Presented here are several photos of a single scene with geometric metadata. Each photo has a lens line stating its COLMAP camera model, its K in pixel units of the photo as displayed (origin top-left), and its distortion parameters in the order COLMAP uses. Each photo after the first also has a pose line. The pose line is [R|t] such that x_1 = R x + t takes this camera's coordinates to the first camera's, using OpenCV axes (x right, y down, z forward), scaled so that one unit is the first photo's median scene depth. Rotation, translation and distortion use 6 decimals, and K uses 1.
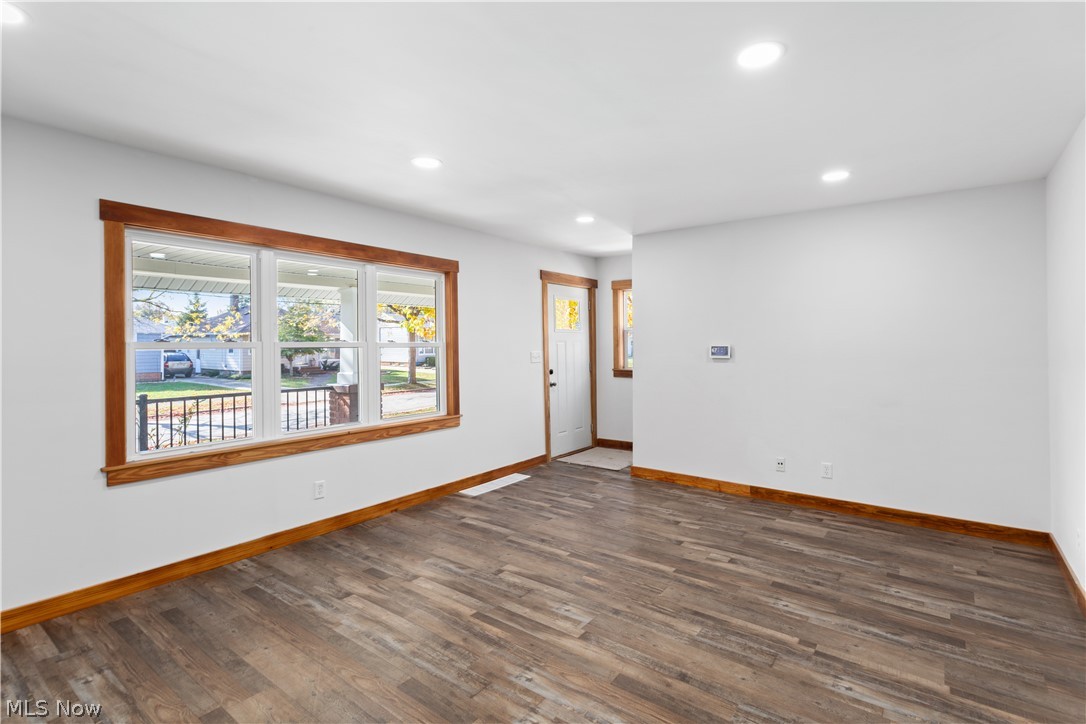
lens RADIAL K [[527.6, 0, 544.1], [0, 527.6, 345.6], [0, 0, 1]] dist [-0.000779, 0.000351]
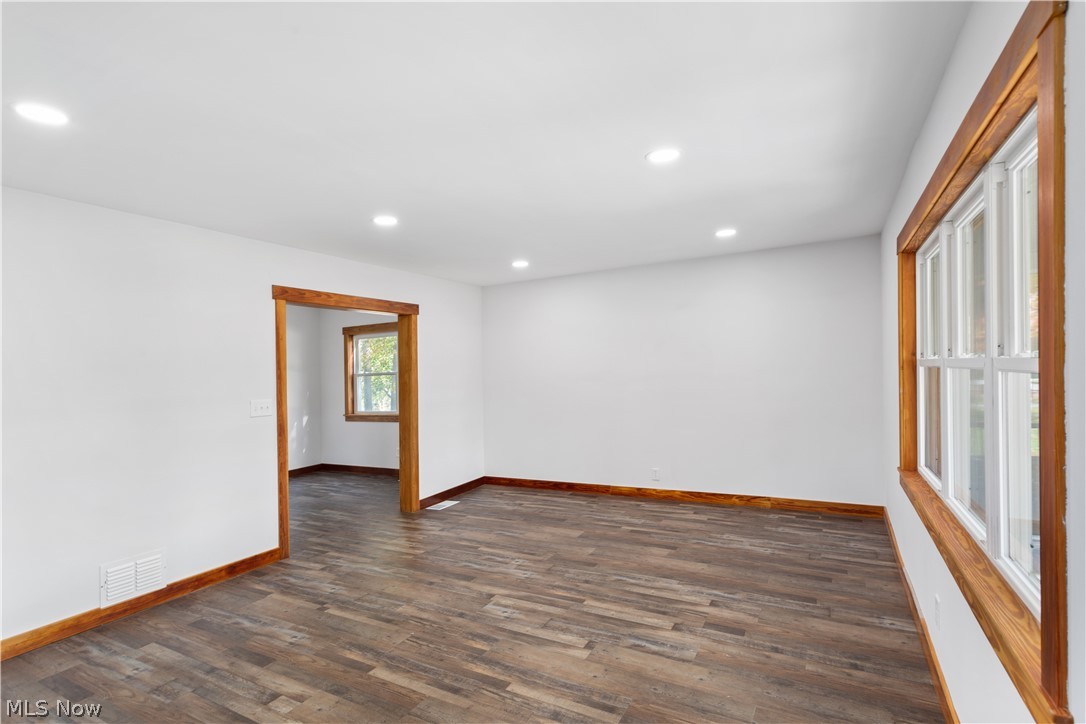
lens RADIAL K [[528.4, 0, 543.0], [0, 528.4, 362.0], [0, 0, 1]] dist [-0.000505, 0.000302]
pose [[-0.988244, 0.036550, -0.148453, 0.103335], [0.039264, 0.999110, -0.015392, -0.010178], [0.147759, -0.021040, -0.988800, 1.972929]]
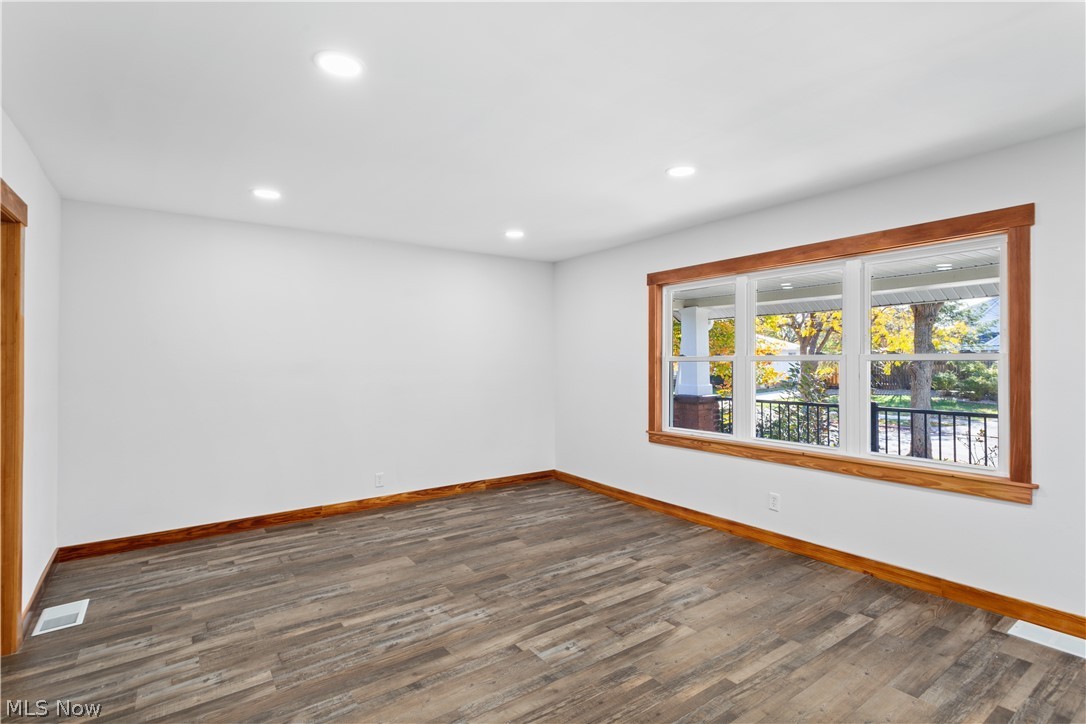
lens RADIAL K [[516.4, 0, 543.0], [0, 516.4, 362.0], [0, 0, 1]] dist [0.000324, 0.000352]
pose [[-0.297427, 0.006929, -0.954719, 0.843179], [0.005033, 0.999971, 0.005689, -0.002750], [0.954731, -0.003113, -0.297454, 1.132928]]
